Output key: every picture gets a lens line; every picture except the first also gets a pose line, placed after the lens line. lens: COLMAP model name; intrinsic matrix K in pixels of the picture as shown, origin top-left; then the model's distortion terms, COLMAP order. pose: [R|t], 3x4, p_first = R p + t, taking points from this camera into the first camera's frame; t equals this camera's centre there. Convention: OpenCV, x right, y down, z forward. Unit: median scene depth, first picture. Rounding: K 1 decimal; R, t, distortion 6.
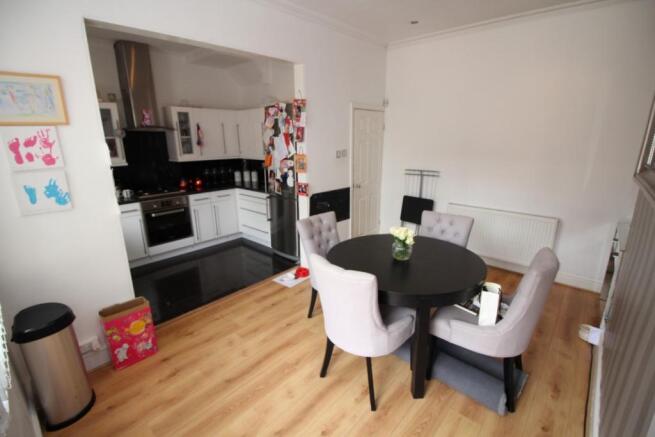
lens RADIAL K [[304.3, 0, 329.3], [0, 304.3, 218.7], [0, 0, 1]] dist [-0.012979, -0.002063]
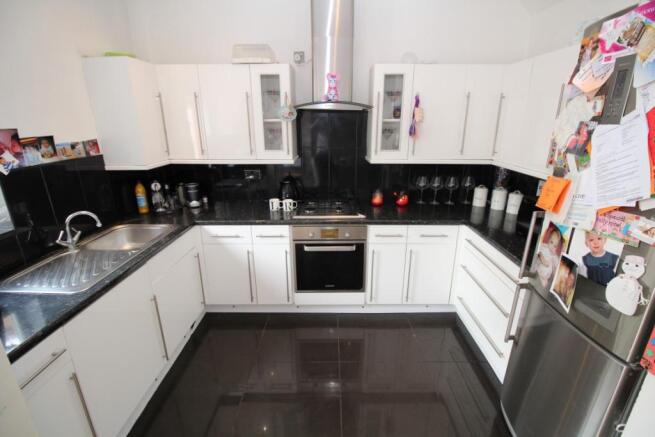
lens RADIAL K [[304.3, 0, 330.8], [0, 304.3, 217.8], [0, 0, 1]] dist [-0.012979, -0.002063]
pose [[0.666155, 0.234323, -0.708047, -0.119726], [-0.199651, 0.970741, 0.133421, -0.159314], [0.718594, 0.052483, 0.693447, 0.585341]]
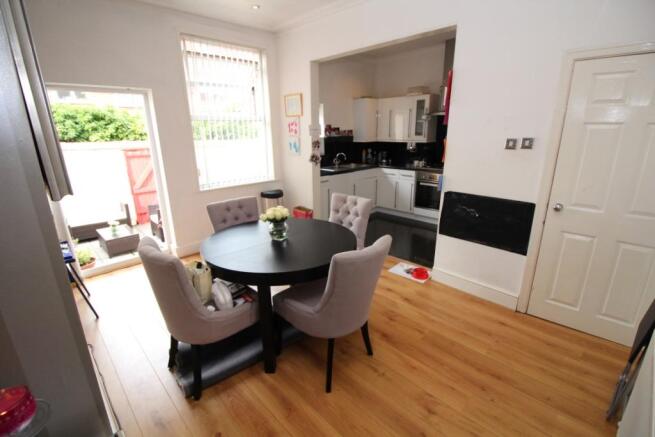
lens RADIAL K [[304.3, 0, 329.5], [0, 304.3, 218.9], [0, 0, 1]] dist [-0.012979, -0.002063]
pose [[-0.067921, 0.293437, -0.953562, 0.667064], [-0.245037, 0.921588, 0.301051, -0.157604], [0.967132, 0.254106, 0.009307, 0.639141]]
